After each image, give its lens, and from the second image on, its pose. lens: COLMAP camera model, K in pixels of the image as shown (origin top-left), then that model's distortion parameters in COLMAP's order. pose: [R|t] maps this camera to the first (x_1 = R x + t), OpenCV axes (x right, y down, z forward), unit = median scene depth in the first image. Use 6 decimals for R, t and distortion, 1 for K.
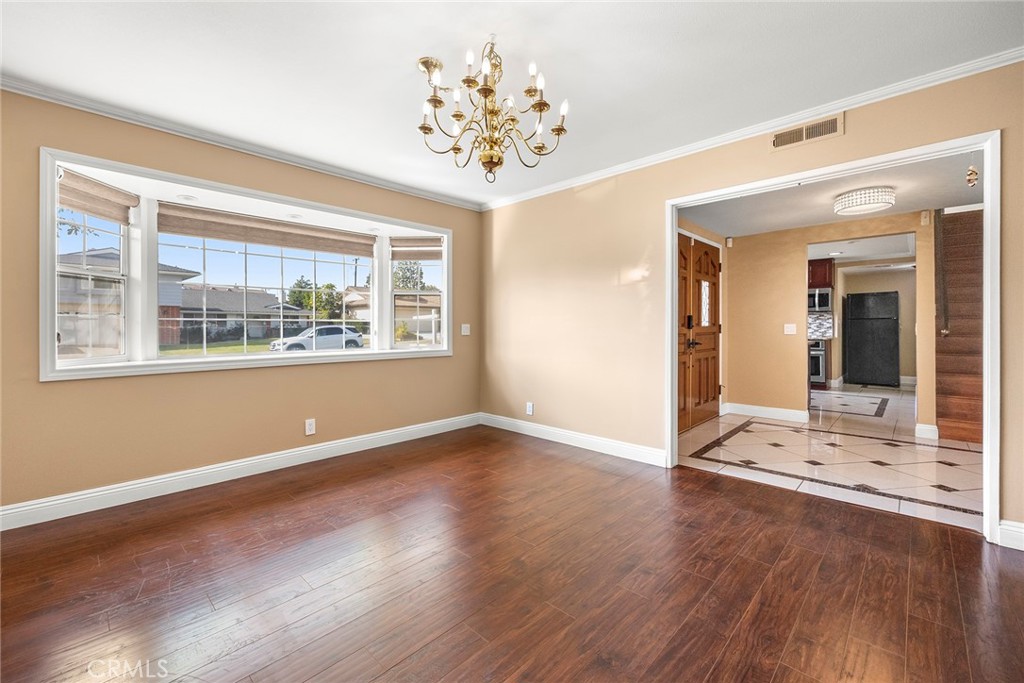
lens RADIAL K [[422.0, 0, 507.3], [0, 422.0, 331.1], [0, 0, 1]] dist [-0.002155, -0.000436]
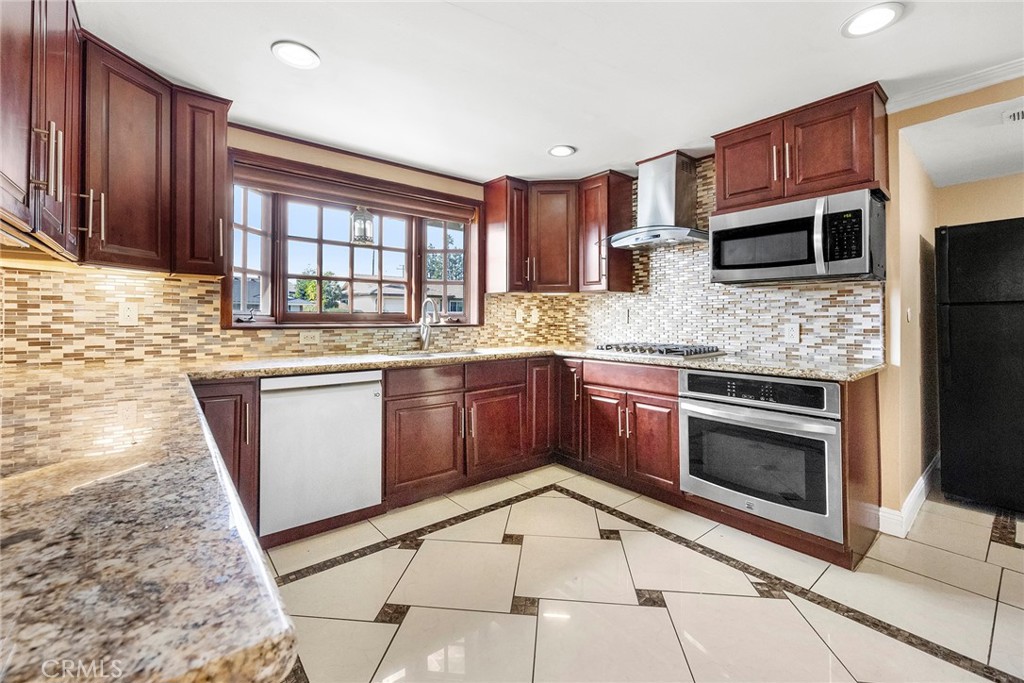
lens RADIAL K [[427.7, 0, 513.0], [0, 427.7, 316.7], [0, 0, 1]] dist [-0.000107, -0.000083]
pose [[0.993875, 0.003792, -0.110444, 0.577968], [-0.005570, 0.999860, -0.015794, -0.013717], [0.110369, 0.016312, 0.993757, 0.710308]]
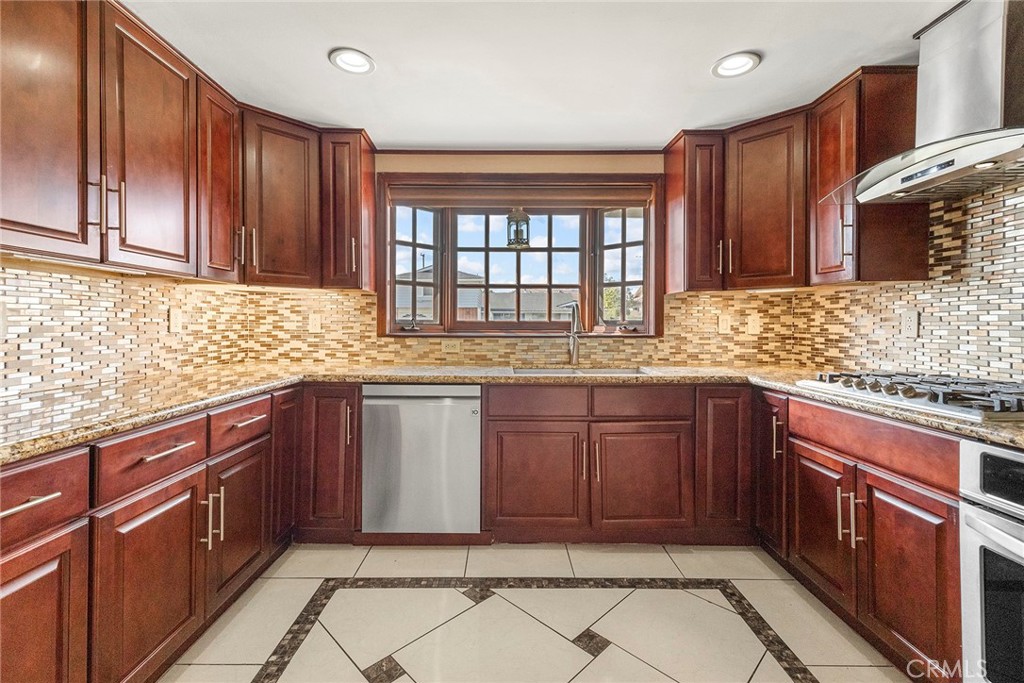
lens RADIAL K [[439.9, 0, 509.5], [0, 439.9, 328.8], [0, 0, 1]] dist [0.012824, 0.000121]
pose [[0.700257, 0.010552, -0.713813, 0.673939], [-0.012794, 0.999916, 0.002231, -0.017268], [0.713776, 0.007571, 0.700333, 0.830351]]
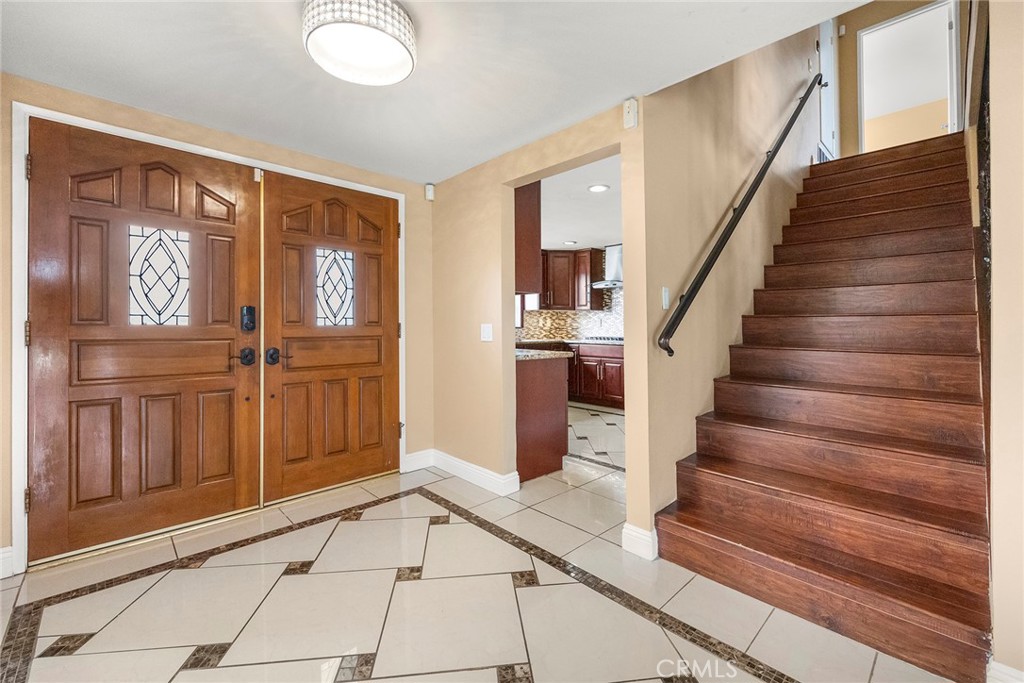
lens RADIAL K [[427.7, 0, 513.0], [0, 427.7, 316.7], [0, 0, 1]] dist [-0.000107, -0.000083]
pose [[0.999361, 0.004989, -0.035390, 0.497764], [-0.006170, 0.999425, -0.033344, -0.004226], [0.035203, 0.033541, 0.998817, 0.279607]]
